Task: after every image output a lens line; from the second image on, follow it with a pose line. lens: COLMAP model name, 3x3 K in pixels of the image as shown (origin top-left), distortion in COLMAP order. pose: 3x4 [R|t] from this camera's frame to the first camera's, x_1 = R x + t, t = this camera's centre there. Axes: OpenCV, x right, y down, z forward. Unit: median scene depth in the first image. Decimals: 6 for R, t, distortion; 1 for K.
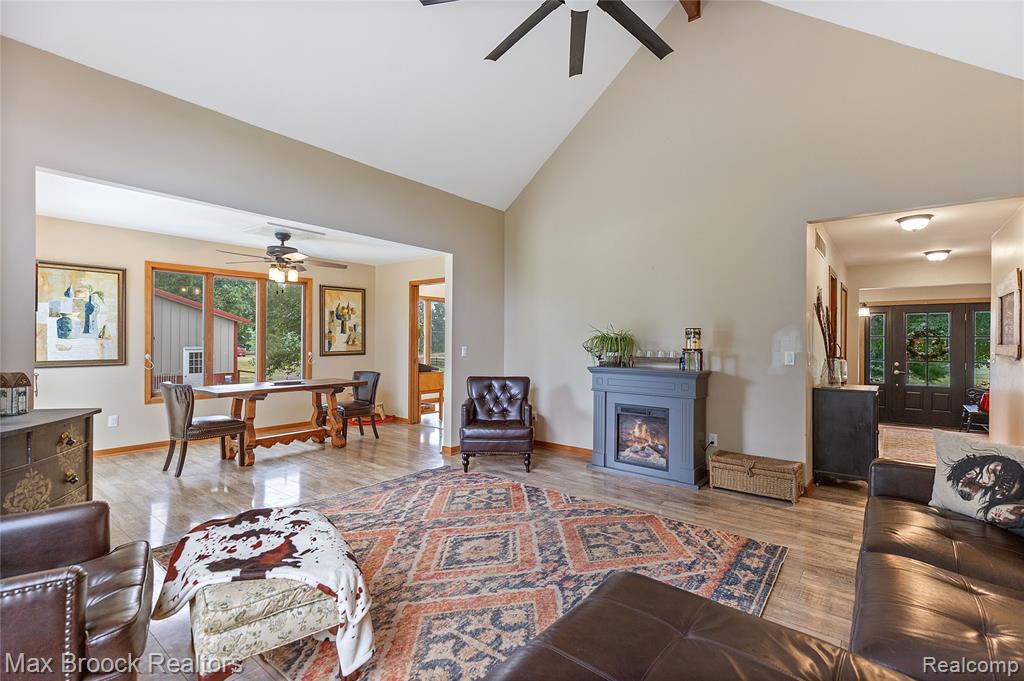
lens RADIAL K [[472.2, 0, 526.8], [0, 472.2, 337.7], [0, 0, 1]] dist [0.002528, -0.000012]
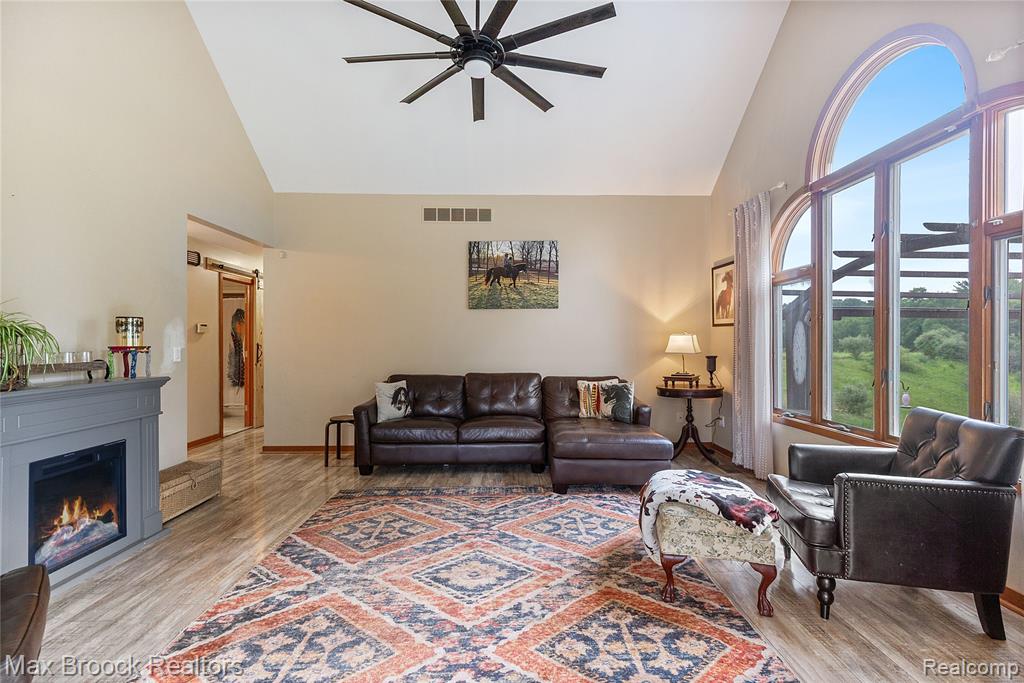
lens RADIAL K [[464.8, 0, 525.5], [0, 464.8, 339.1], [0, 0, 1]] dist [-0.001557, -0.000549]
pose [[-0.639231, -0.001665, 0.769013, -0.493866], [-0.003327, 0.999994, -0.000601, 0.009557], [-0.769007, -0.002943, -0.639233, 0.893269]]
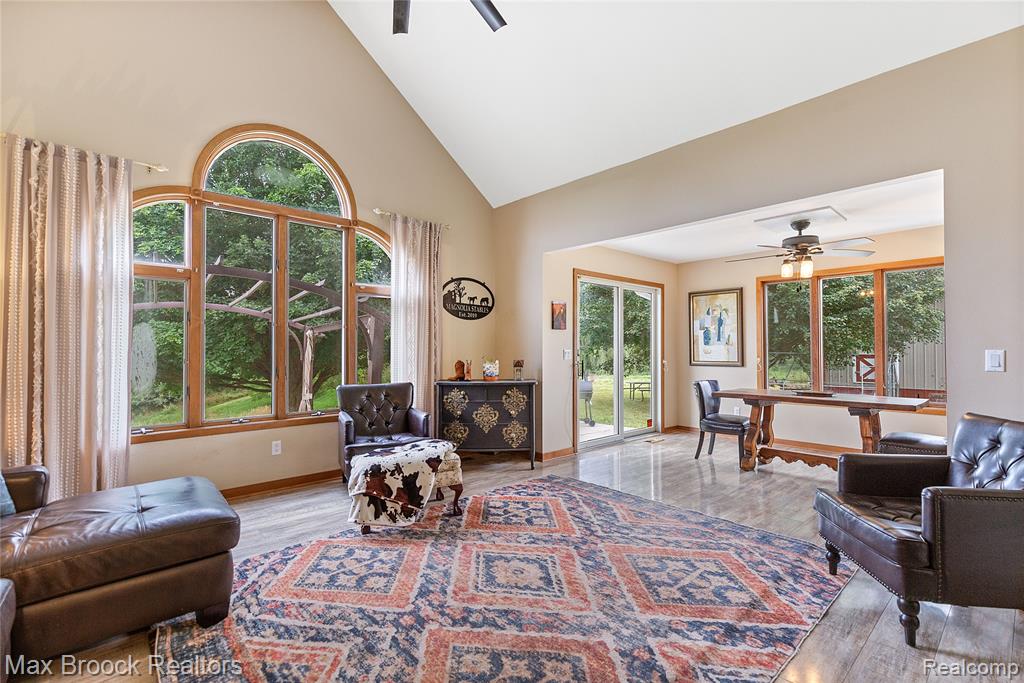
lens RADIAL K [[462.1, 0, 515.6], [0, 462.1, 340.6], [0, 0, 1]] dist [0.004717, 0.000155]
pose [[-0.177477, -0.024826, -0.983812, 0.461786], [0.003511, 0.999659, -0.025859, 0.021724], [0.984119, -0.008043, -0.177329, 0.699582]]
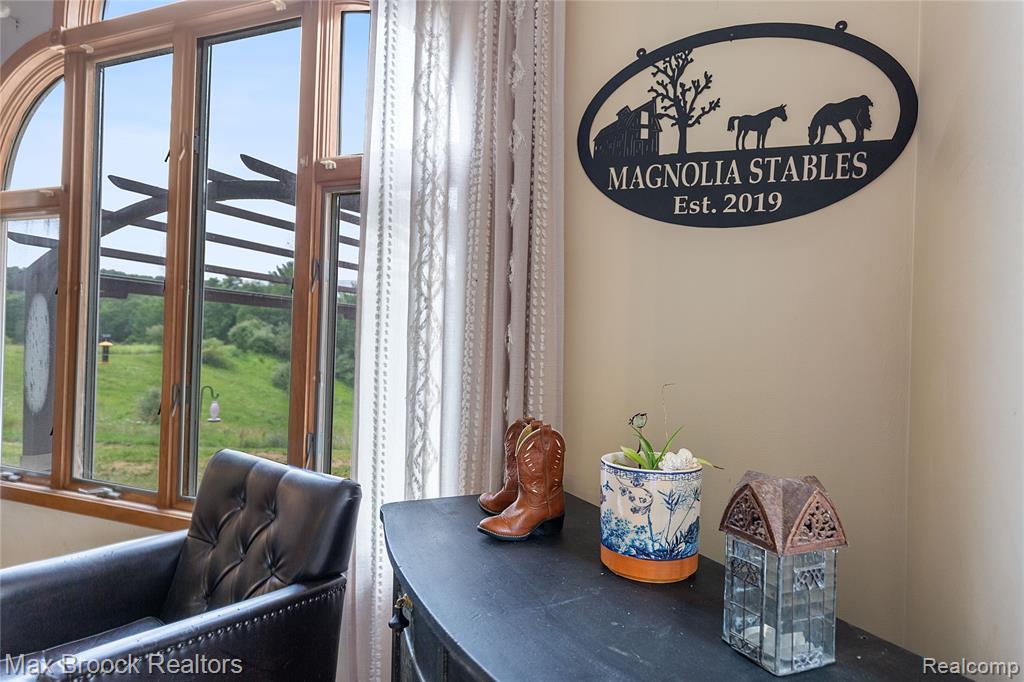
lens RADIAL K [[615.1, 0, 517.1], [0, 615.1, 337.7], [0, 0, 1]] dist [0.003801, 0.000649]
pose [[-0.966044, -0.037637, -0.255623, -0.455832], [-0.036730, 0.999291, -0.008324, 0.004118], [0.255755, 0.001347, -0.966741, 0.661831]]
